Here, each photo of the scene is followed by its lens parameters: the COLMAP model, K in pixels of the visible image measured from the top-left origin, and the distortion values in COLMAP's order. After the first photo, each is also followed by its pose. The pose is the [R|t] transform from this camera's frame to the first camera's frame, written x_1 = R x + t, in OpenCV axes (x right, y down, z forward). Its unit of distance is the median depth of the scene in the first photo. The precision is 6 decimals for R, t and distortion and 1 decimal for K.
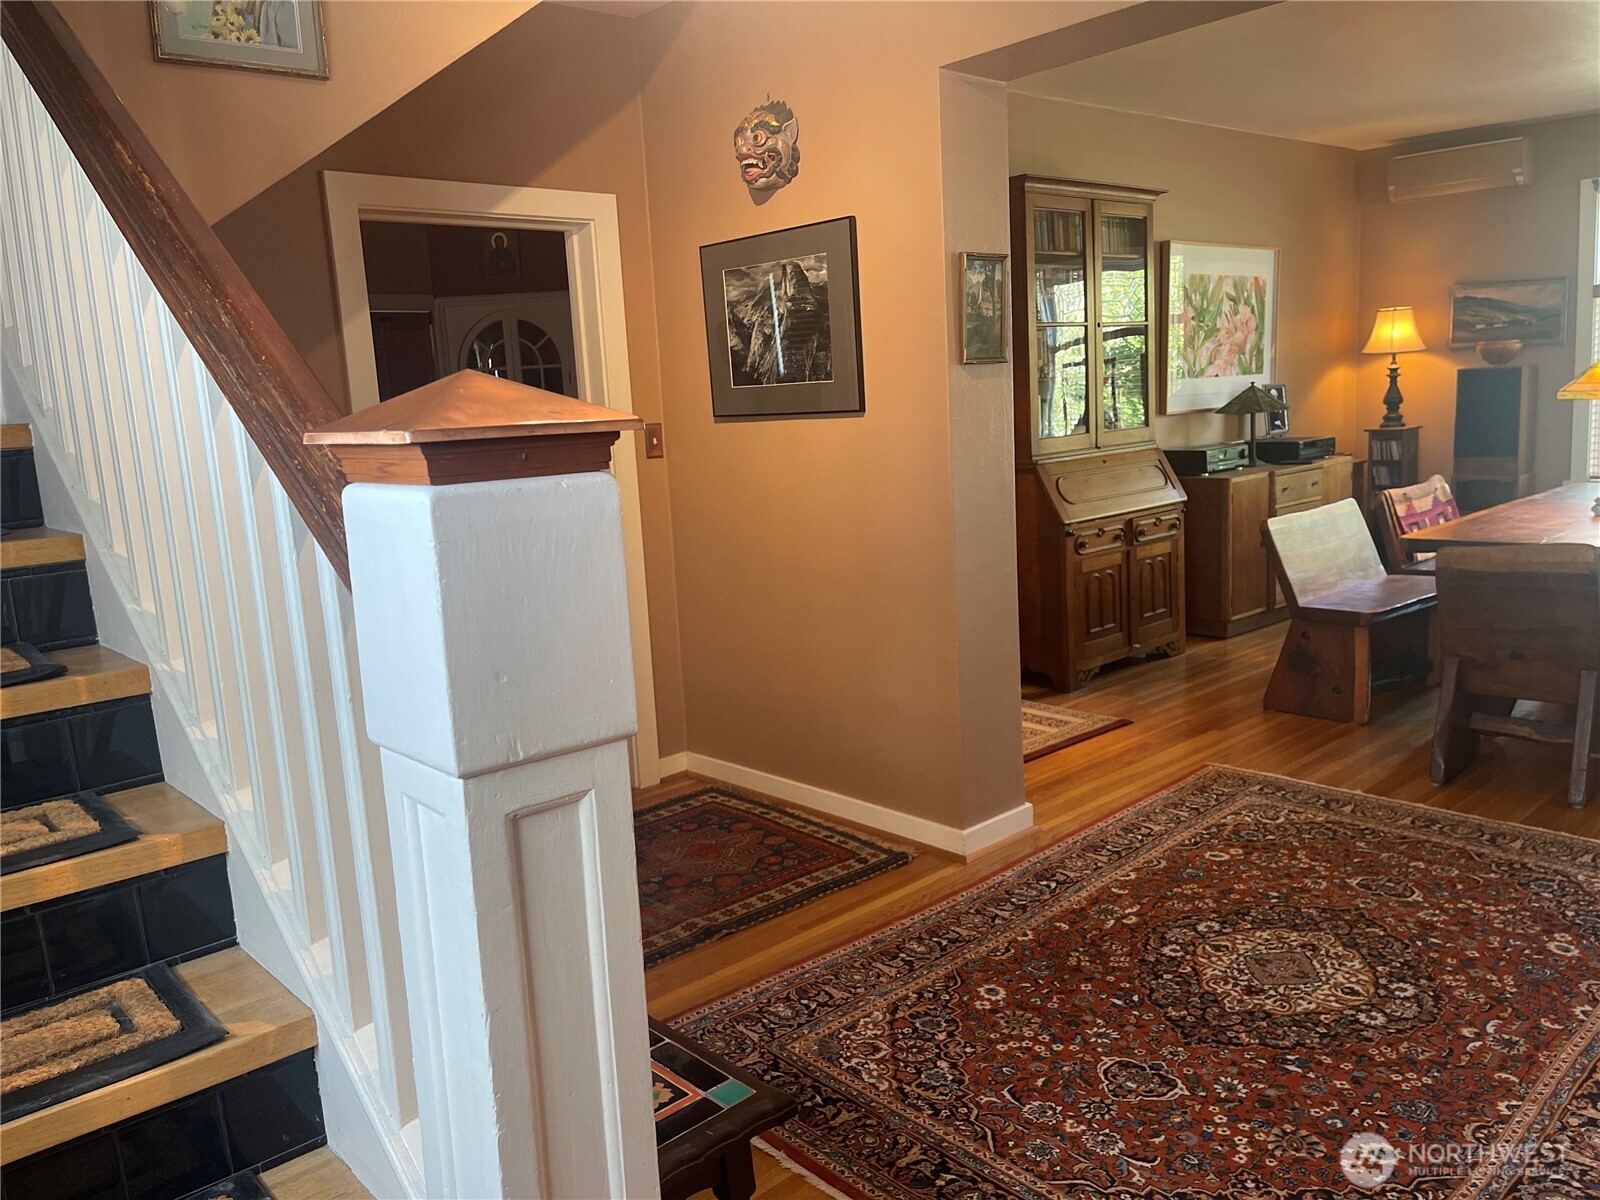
lens RADIAL K [[1217.3, 0, 799.1], [0, 1217.3, 594.4], [0, 0, 1]] dist [0.042859, -0.032636]
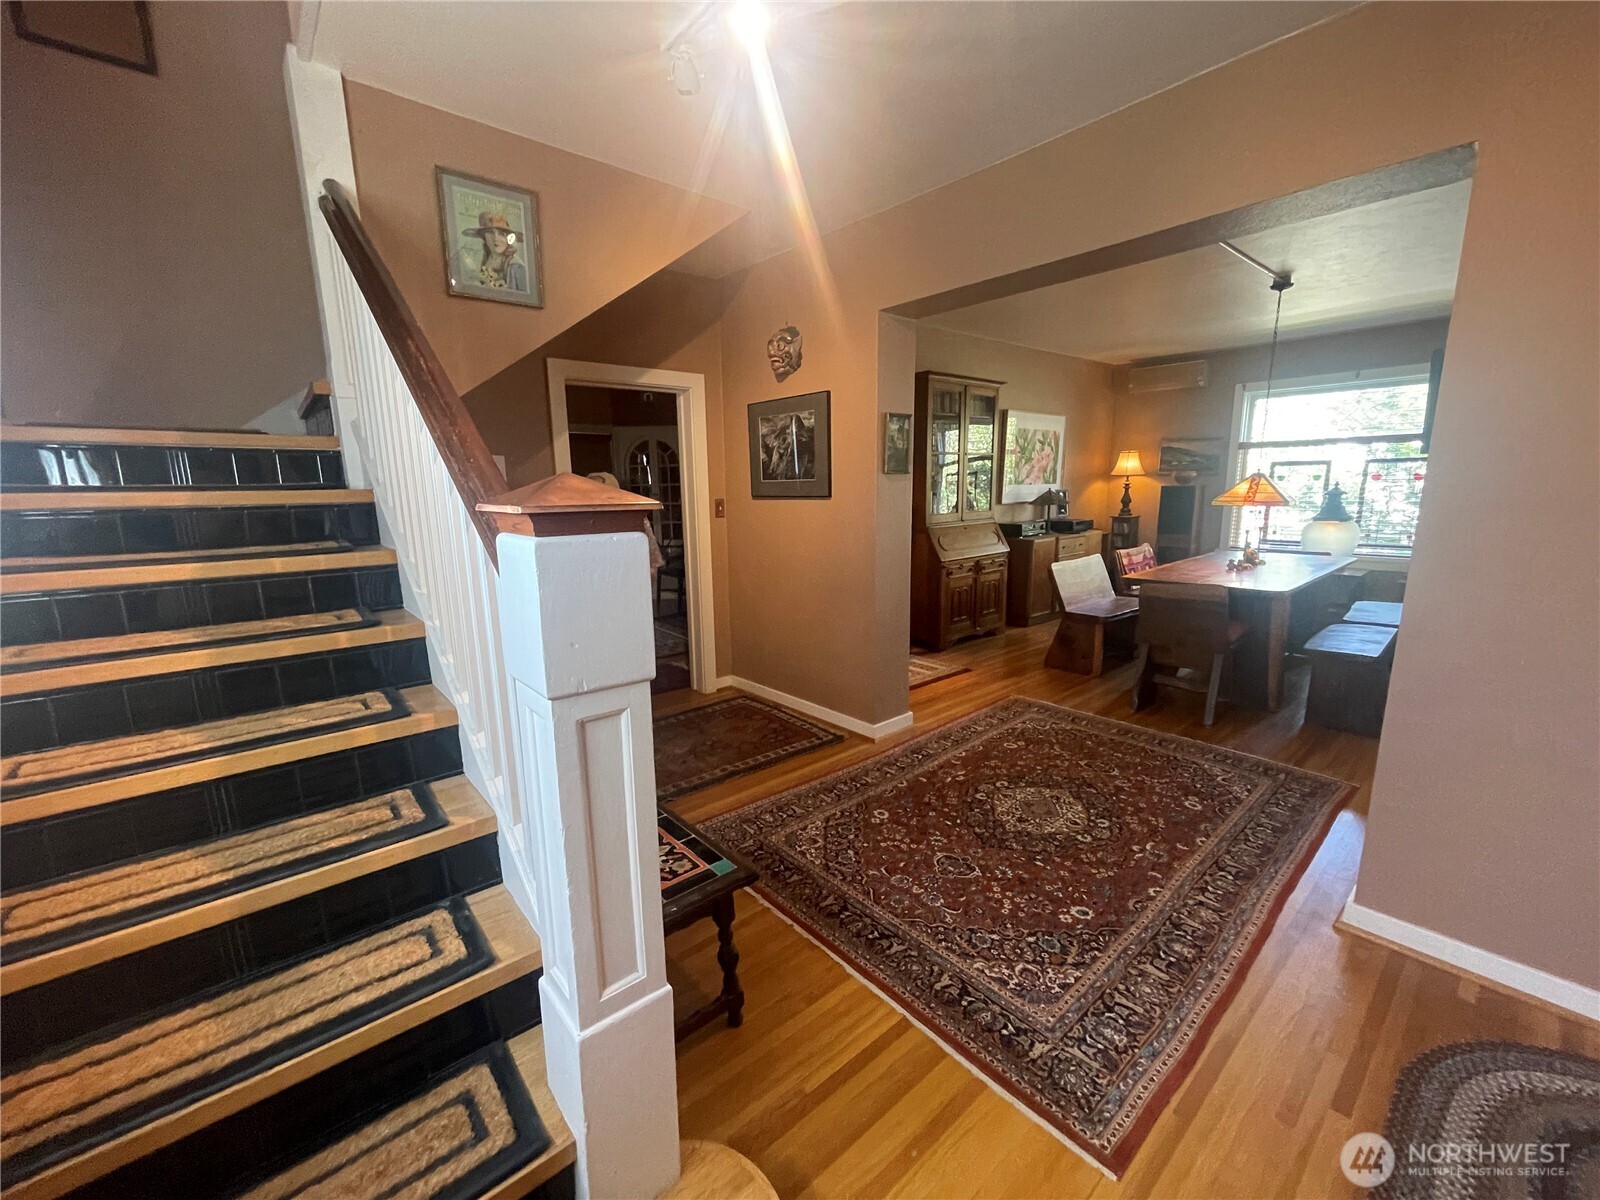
lens RADIAL K [[648.1, 0, 788.1], [0, 648.1, 606.2], [0, 0, 1]] dist [0.002044, -0.000429]
pose [[0.998671, 0.042841, -0.028661, 0.023456], [-0.042135, 0.998804, 0.024821, -0.006498], [0.029690, -0.023580, 0.999281, 0.014679]]
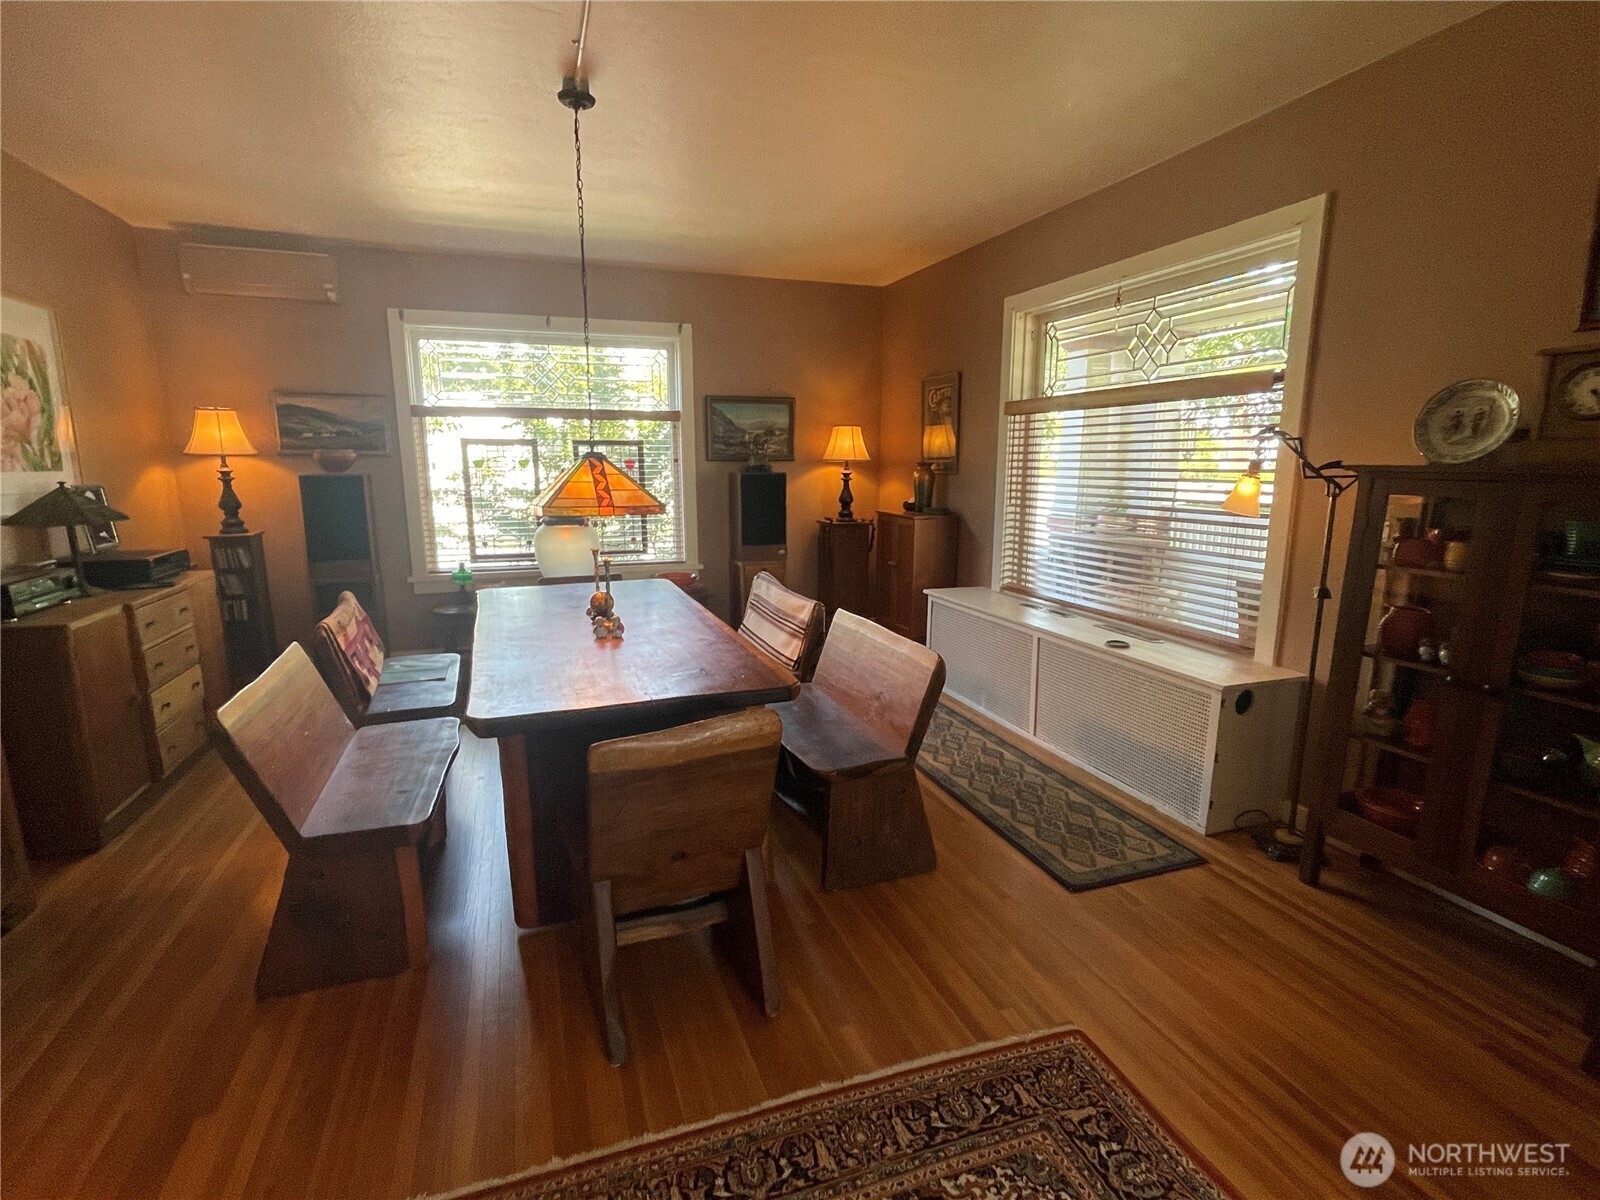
lens RADIAL K [[776.2, 0, 789.8], [0, 776.2, 613.9], [0, 0, 1]] dist [-0.004857, 0.000916]
pose [[0.392333, -0.125551, 0.911215, 0.213846], [0.134282, 0.987845, 0.078293, -0.140288], [-0.909969, 0.091643, 0.404423, 0.816727]]
